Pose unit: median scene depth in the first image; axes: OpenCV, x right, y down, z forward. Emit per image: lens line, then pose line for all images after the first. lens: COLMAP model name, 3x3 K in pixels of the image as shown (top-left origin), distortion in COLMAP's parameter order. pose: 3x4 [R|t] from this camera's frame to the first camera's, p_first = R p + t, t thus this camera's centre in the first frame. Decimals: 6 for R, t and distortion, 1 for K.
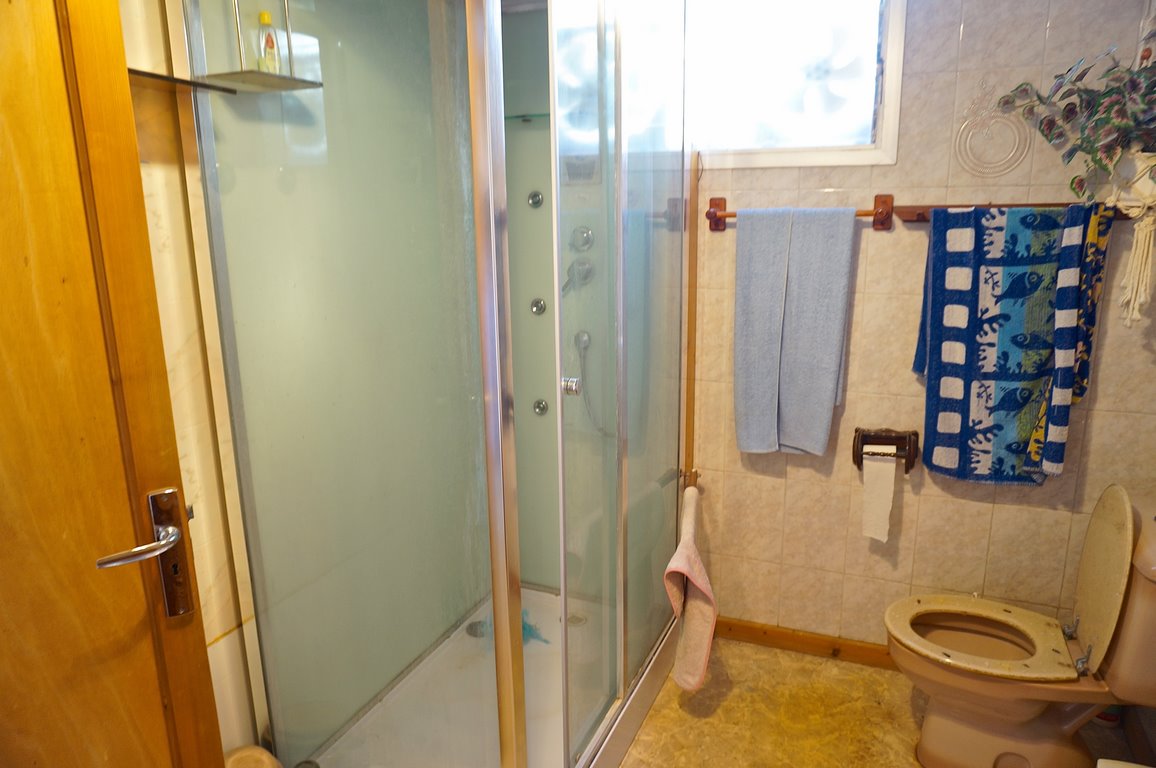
lens RADIAL K [[764.1, 0, 581.2], [0, 764.1, 392.6], [0, 0, 1]] dist [-0.031822, 0.007714]
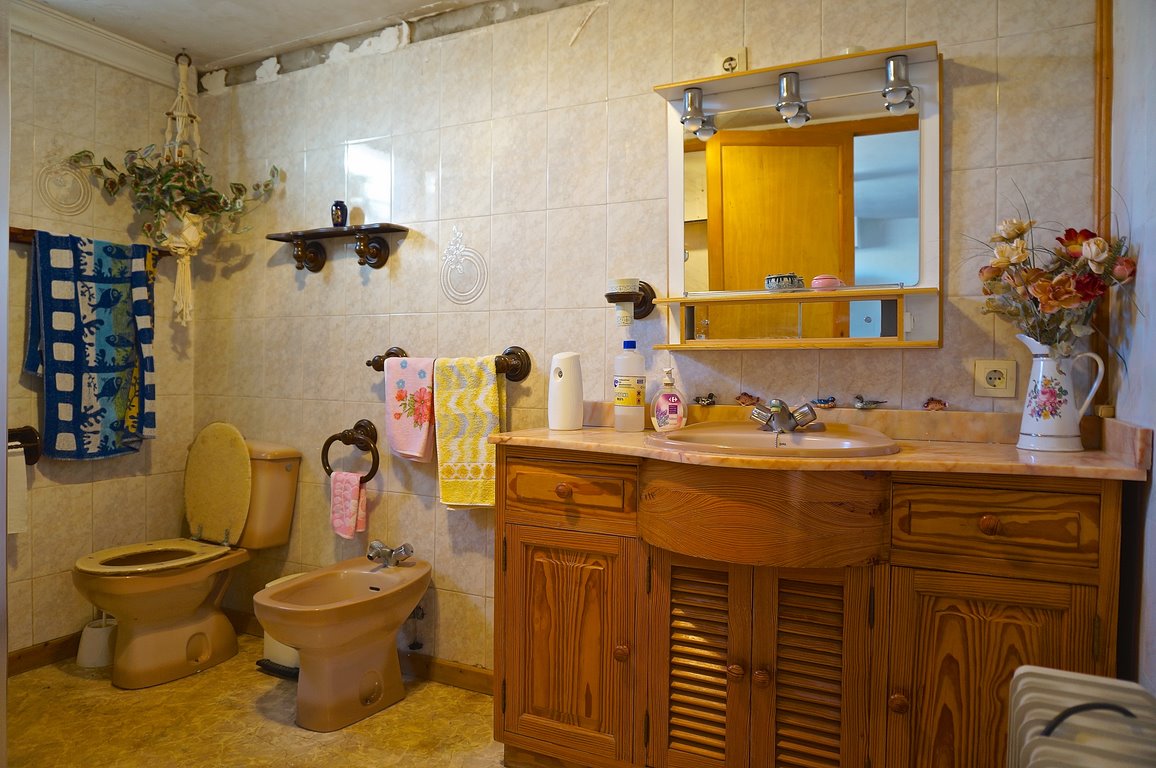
lens RADIAL K [[764.1, 0, 576.6], [0, 764.1, 377.9], [0, 0, 1]] dist [-0.031822, 0.007714]
pose [[0.070186, 0.008502, 0.997498, -0.655573], [0.218170, 0.975624, -0.023667, 0.197667], [-0.973384, 0.219286, 0.066620, 0.144235]]
